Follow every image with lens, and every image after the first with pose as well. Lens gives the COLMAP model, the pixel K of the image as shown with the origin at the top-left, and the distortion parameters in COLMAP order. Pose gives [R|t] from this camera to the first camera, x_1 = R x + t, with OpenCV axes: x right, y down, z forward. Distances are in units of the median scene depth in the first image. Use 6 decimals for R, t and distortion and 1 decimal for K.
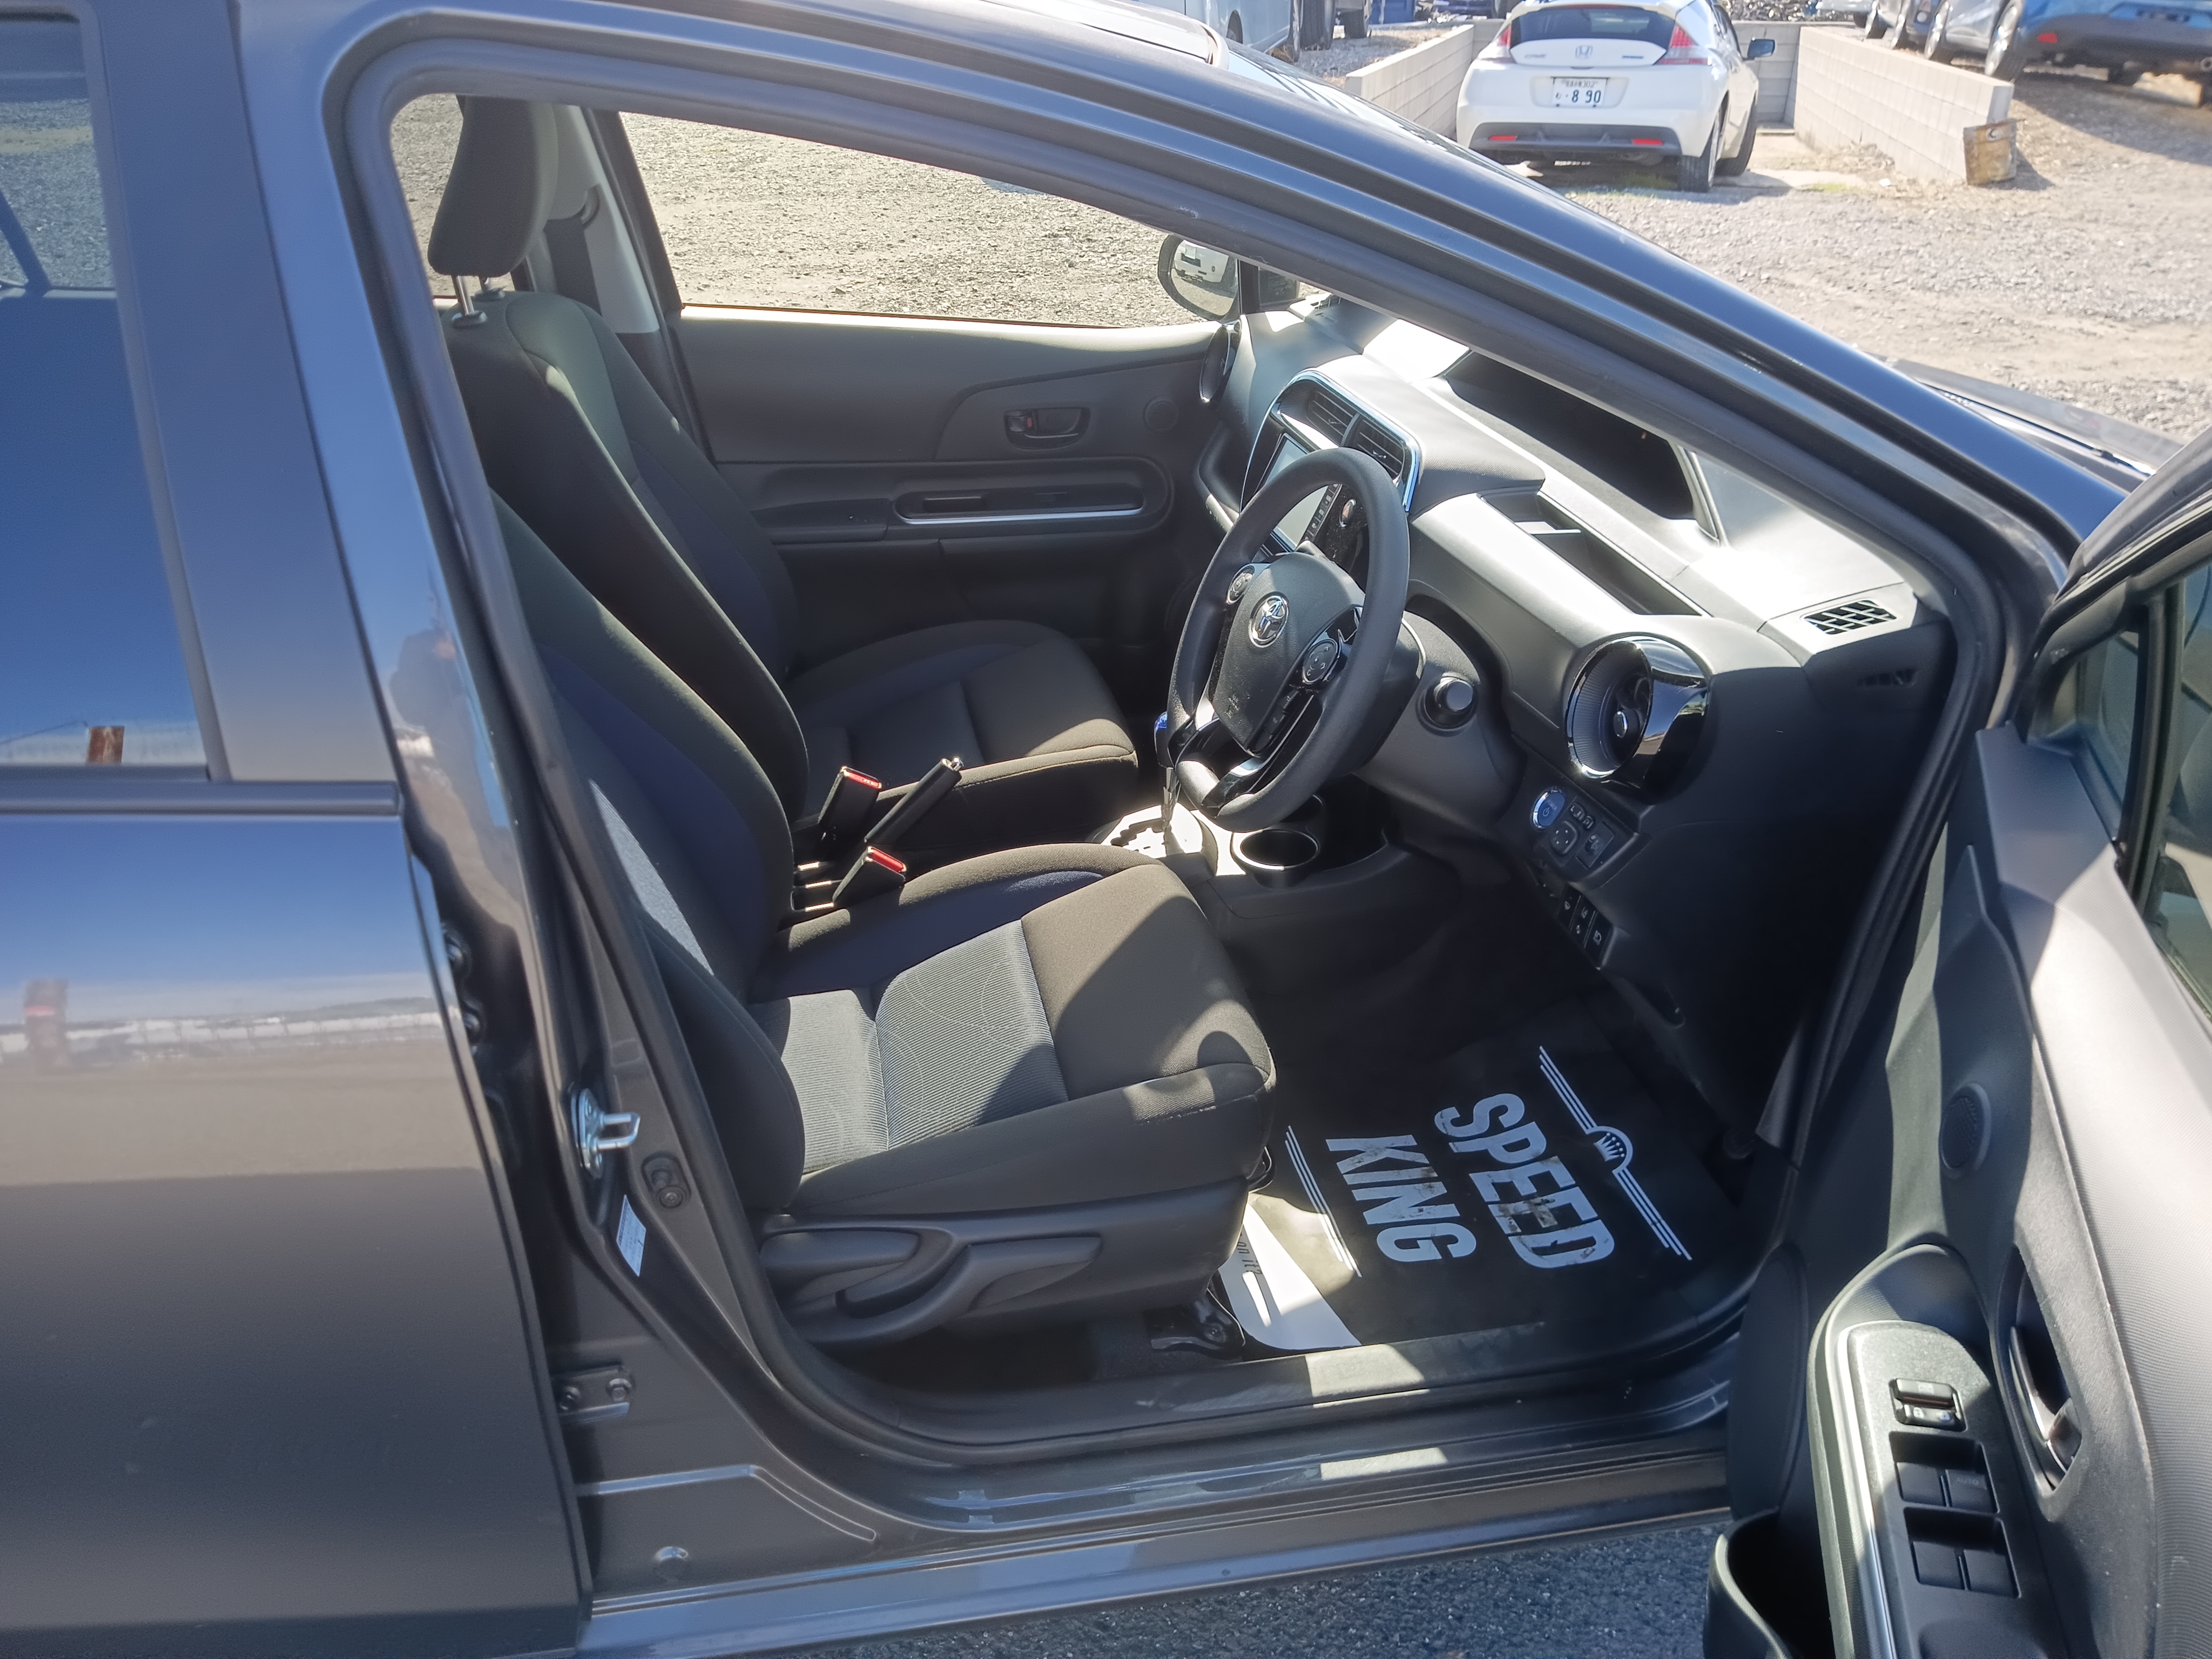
lens RADIAL K [[1682.2, 0, 1106.0], [0, 1682.2, 829.5], [0, 0, 1]] dist [0.001691, -0.003275]
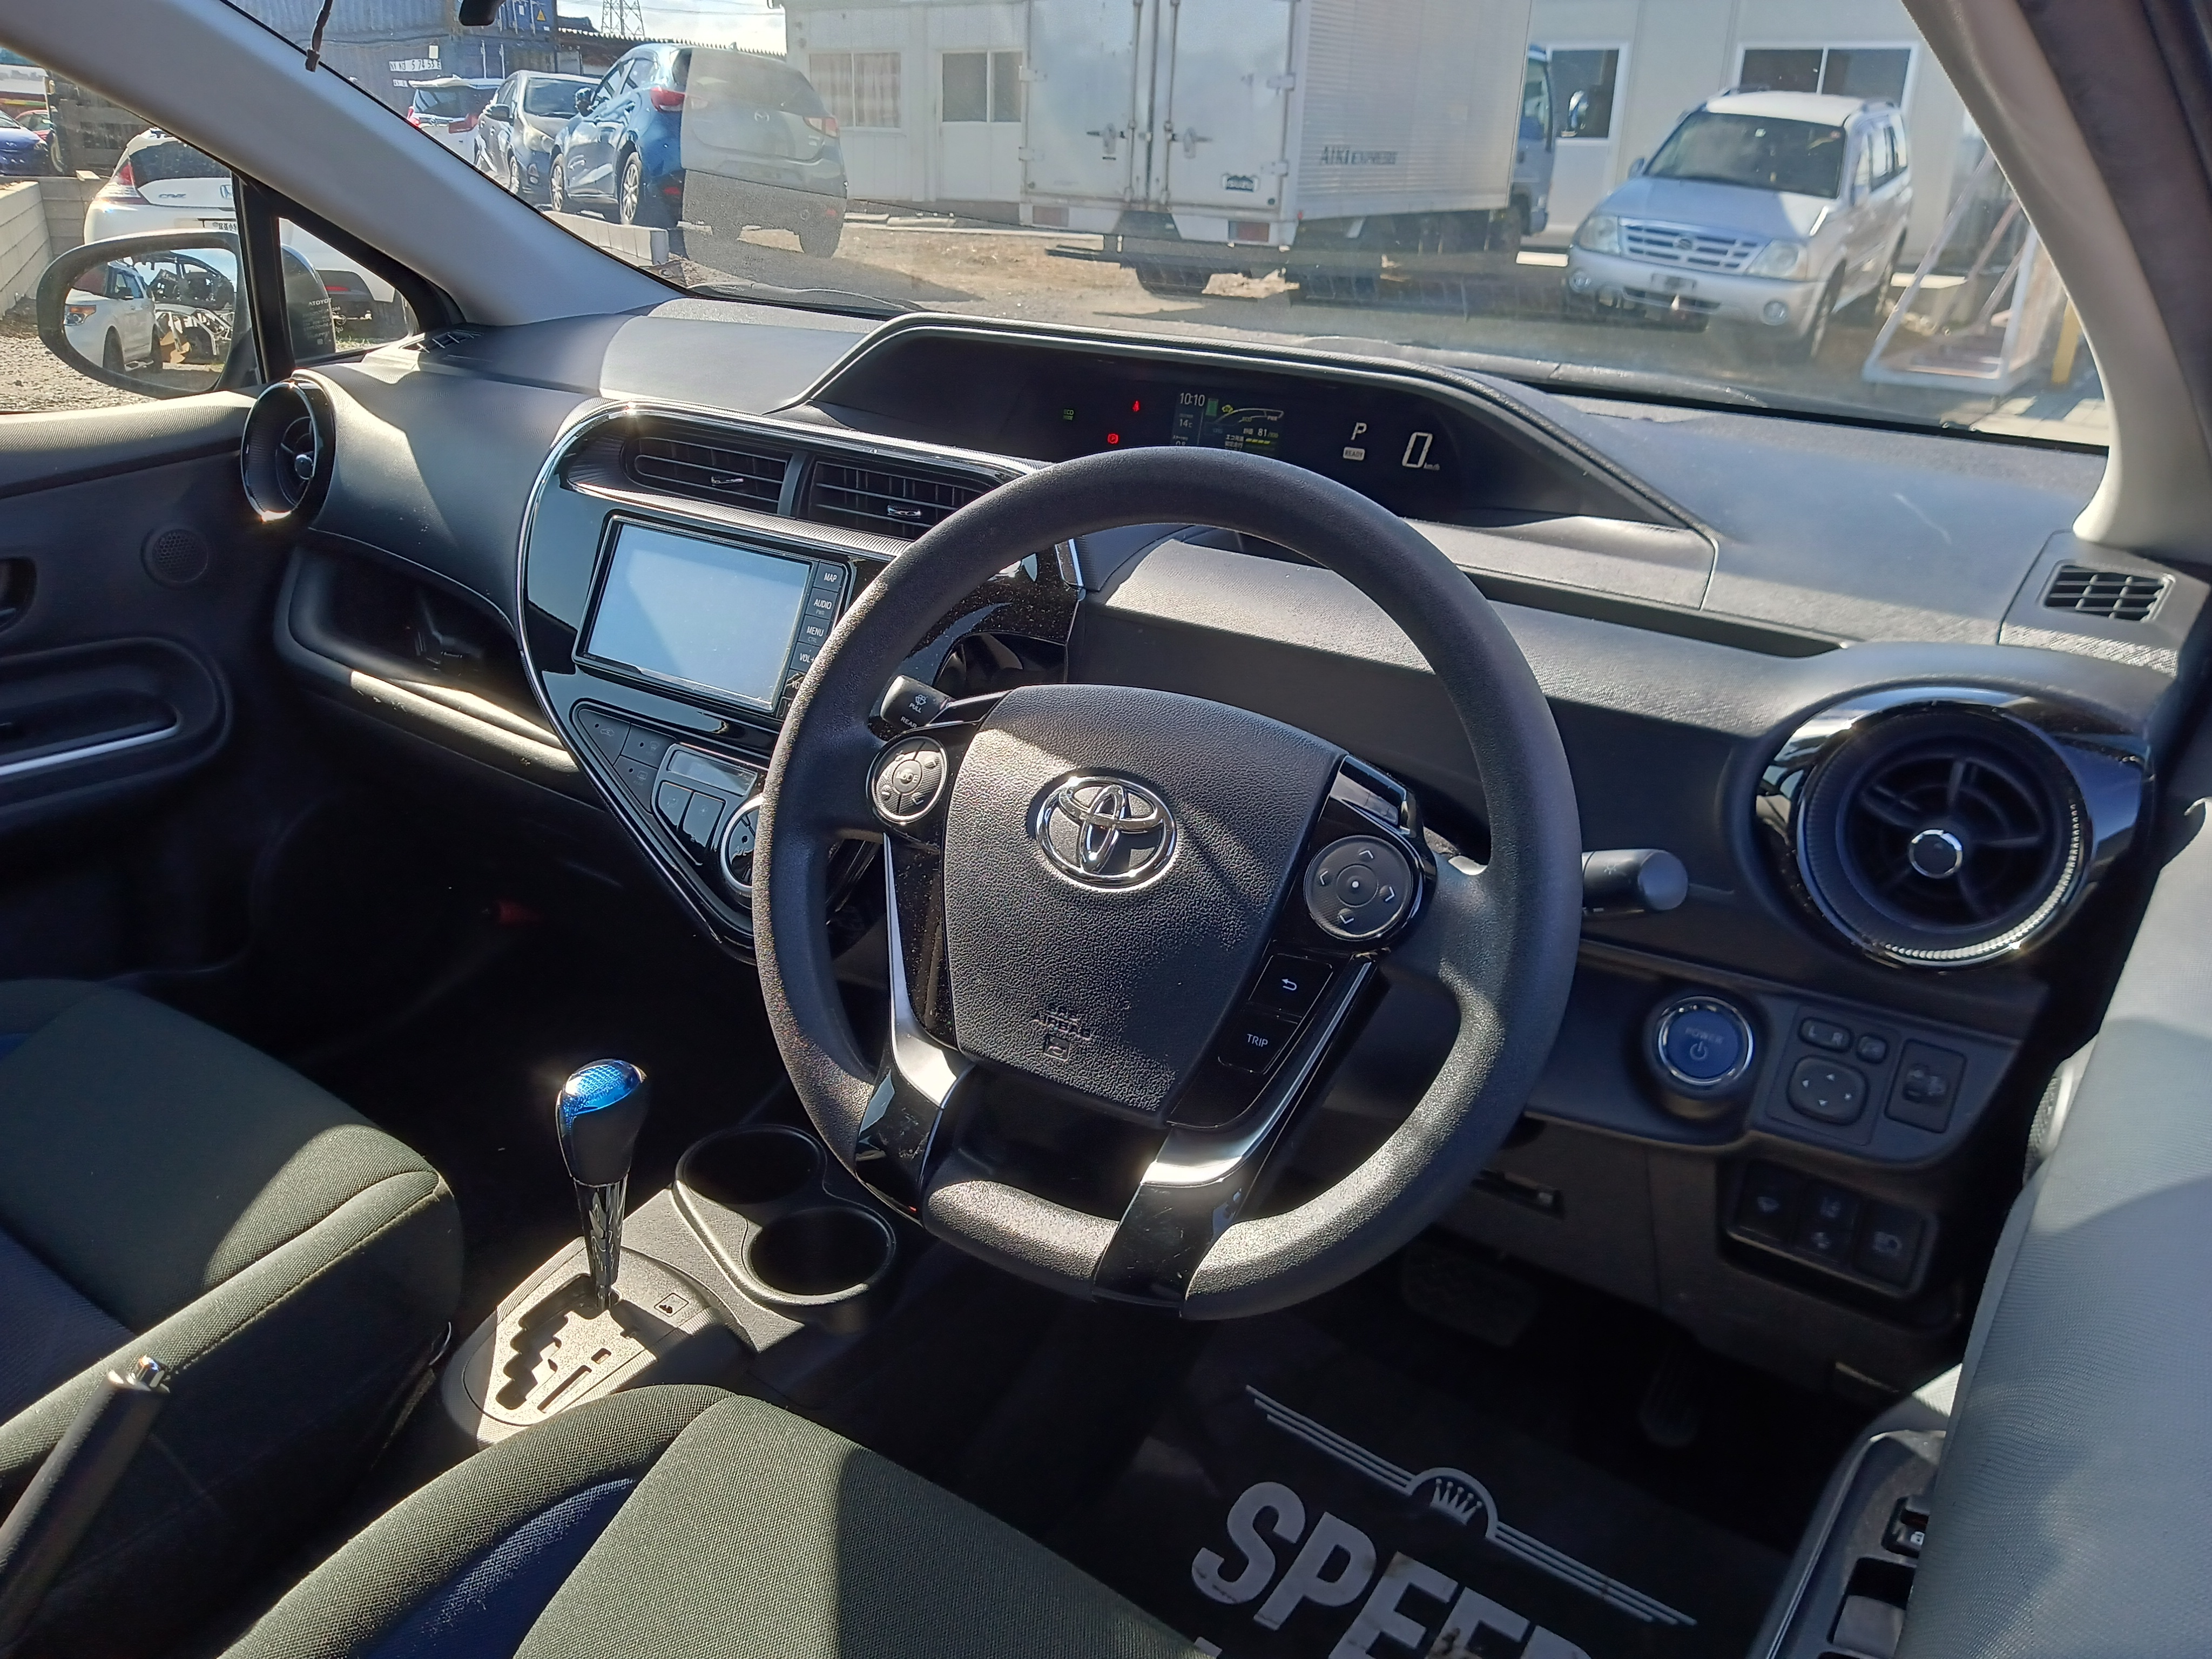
lens RADIAL K [[1682.2, 0, 1106.0], [0, 1682.2, 829.5], [0, 0, 1]] dist [0.001691, -0.003275]
pose [[0.729637, -0.228412, 0.644560, -0.152406], [0.287945, 0.957553, 0.013375, -0.102562], [-0.620256, 0.175839, 0.764437, 0.515026]]
